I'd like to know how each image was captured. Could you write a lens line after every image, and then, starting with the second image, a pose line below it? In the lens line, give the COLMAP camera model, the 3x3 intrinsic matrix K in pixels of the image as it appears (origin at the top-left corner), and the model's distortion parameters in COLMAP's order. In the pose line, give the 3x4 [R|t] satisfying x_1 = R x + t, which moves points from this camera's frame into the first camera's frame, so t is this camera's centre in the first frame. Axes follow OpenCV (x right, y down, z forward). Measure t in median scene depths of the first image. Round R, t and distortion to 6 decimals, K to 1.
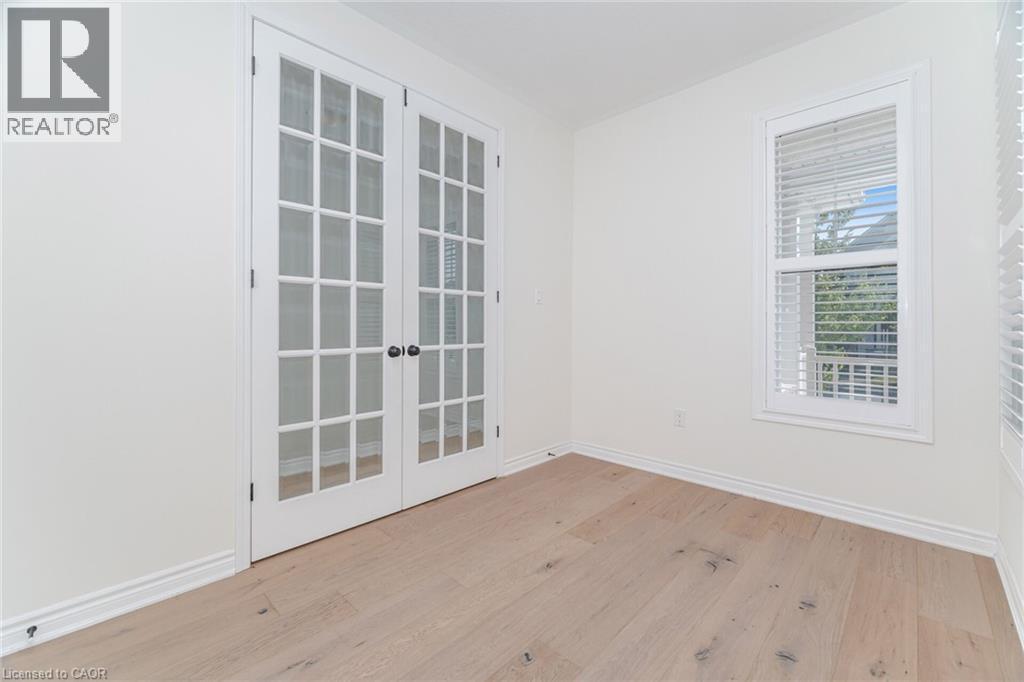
lens RADIAL K [[420.7, 0, 507.7], [0, 420.7, 333.1], [0, 0, 1]] dist [0.000563, -0.000079]
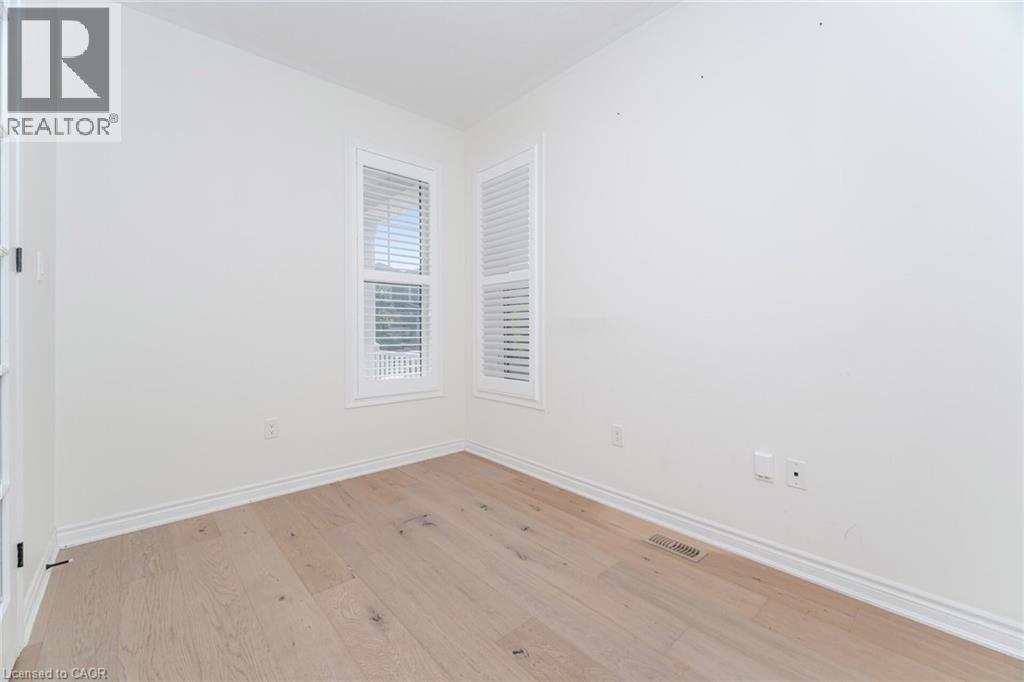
lens RADIAL K [[420.7, 0, 507.5], [0, 420.7, 331.3], [0, 0, 1]] dist [0.000563, -0.000079]
pose [[0.074011, -0.013692, 0.997163, -0.570993], [0.018088, 0.999760, 0.012385, -0.008136], [-0.997093, 0.017120, 0.074241, 0.561935]]
